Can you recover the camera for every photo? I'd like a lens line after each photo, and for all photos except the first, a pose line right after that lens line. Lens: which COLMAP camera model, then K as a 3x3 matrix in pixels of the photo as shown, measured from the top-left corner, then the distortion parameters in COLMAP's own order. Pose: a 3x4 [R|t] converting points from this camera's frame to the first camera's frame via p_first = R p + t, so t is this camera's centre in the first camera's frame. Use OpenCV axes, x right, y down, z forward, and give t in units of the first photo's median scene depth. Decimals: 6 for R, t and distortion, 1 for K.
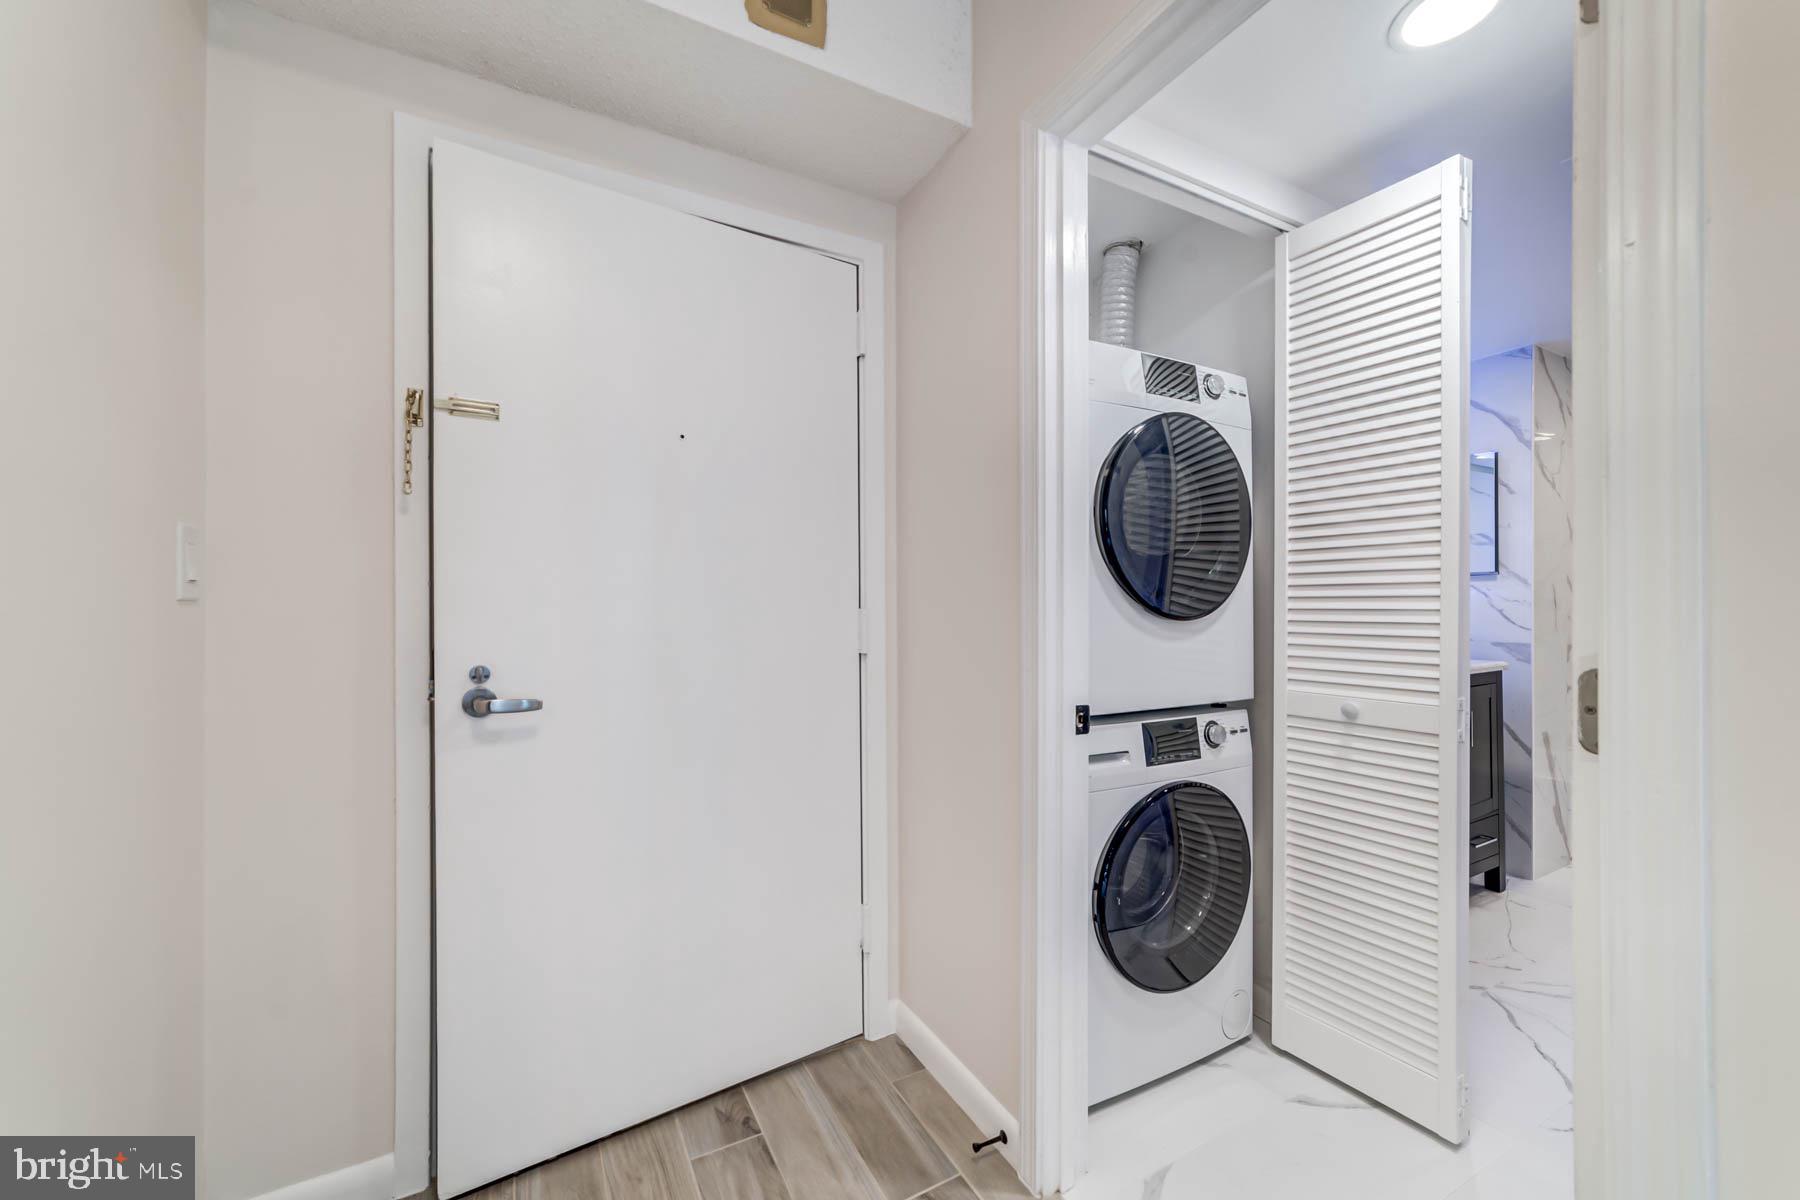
lens RADIAL K [[706.4, 0, 902.1], [0, 706.4, 602.2], [0, 0, 1]] dist [-0.000513, 0.000196]
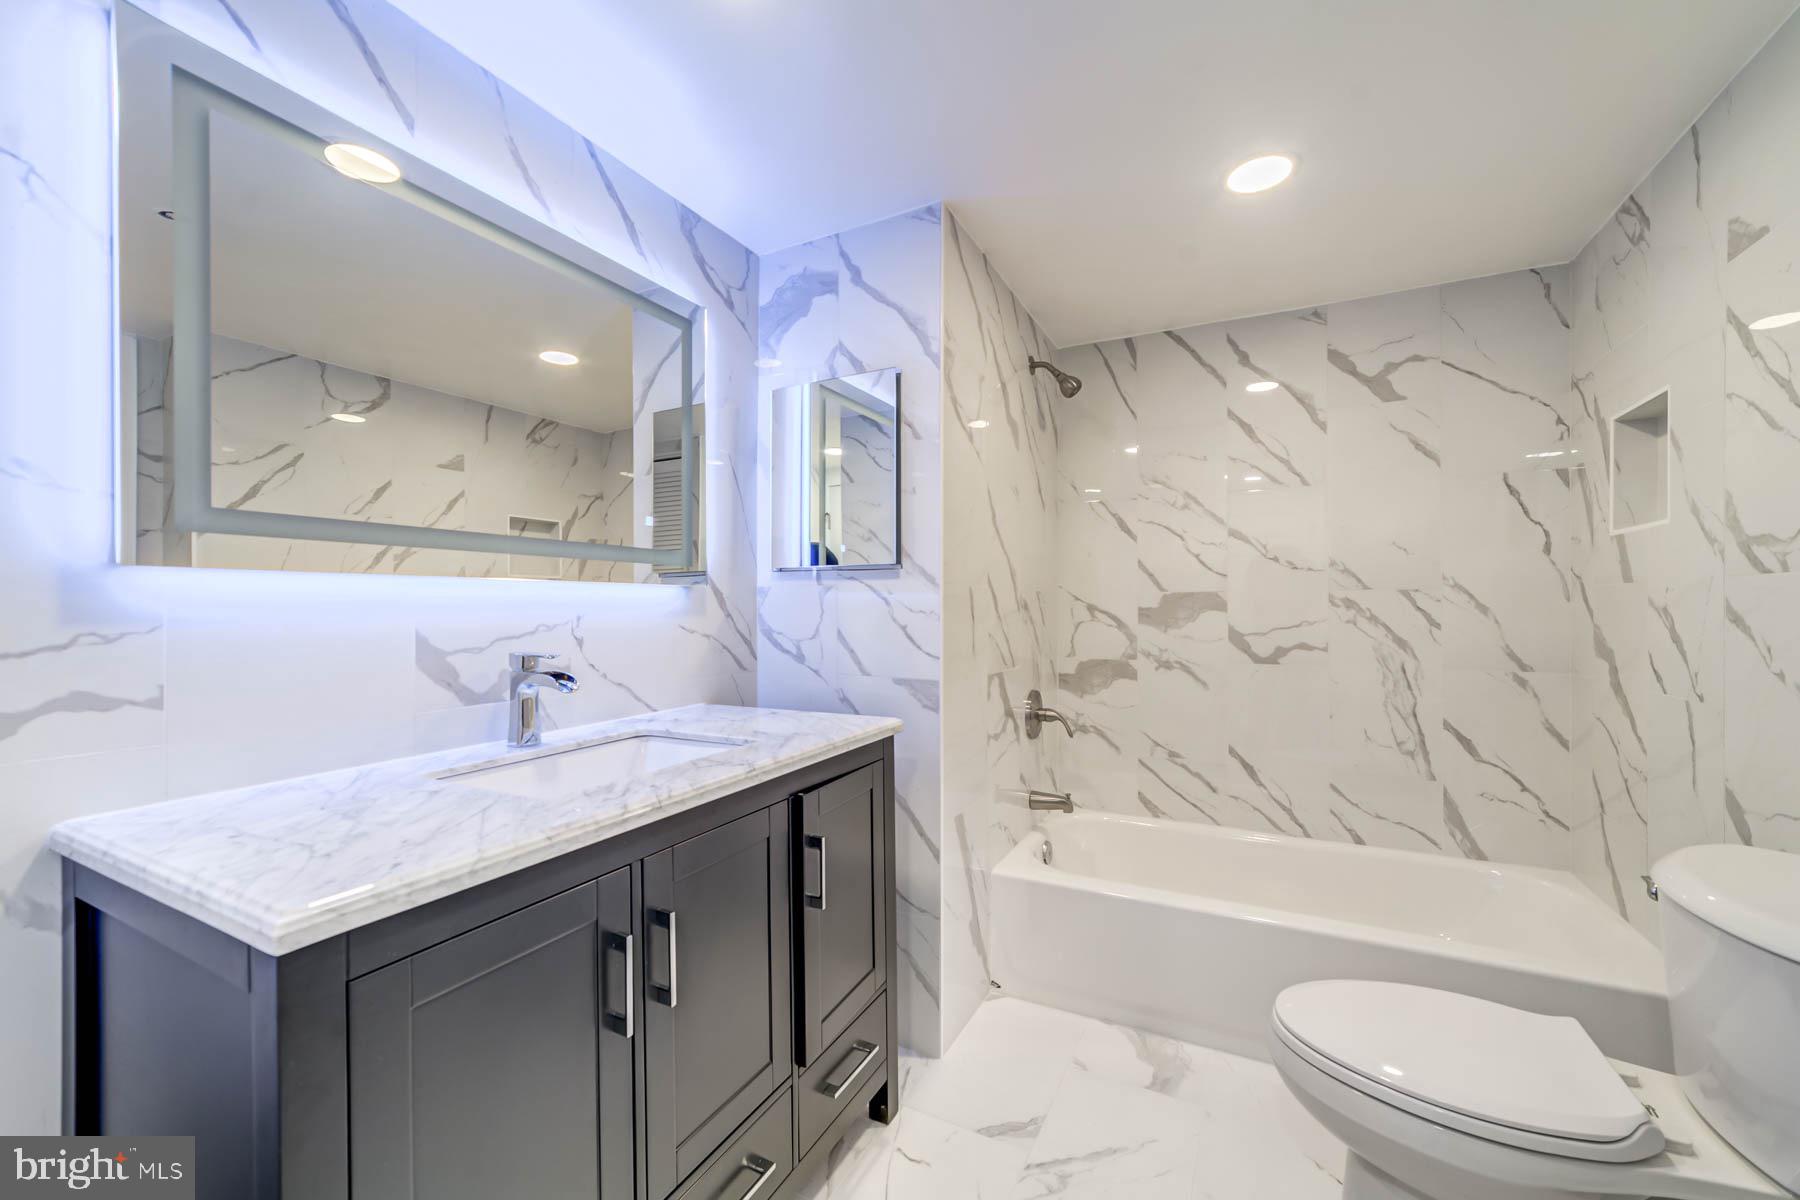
lens RADIAL K [[706.4, 0, 902.1], [0, 706.4, 602.2], [0, 0, 1]] dist [-0.000513, 0.000196]
pose [[0.824160, 0.003457, 0.566347, 0.502259], [-0.001415, 0.999991, -0.004046, -0.007575], [-0.566355, 0.002533, 0.824157, 0.496978]]
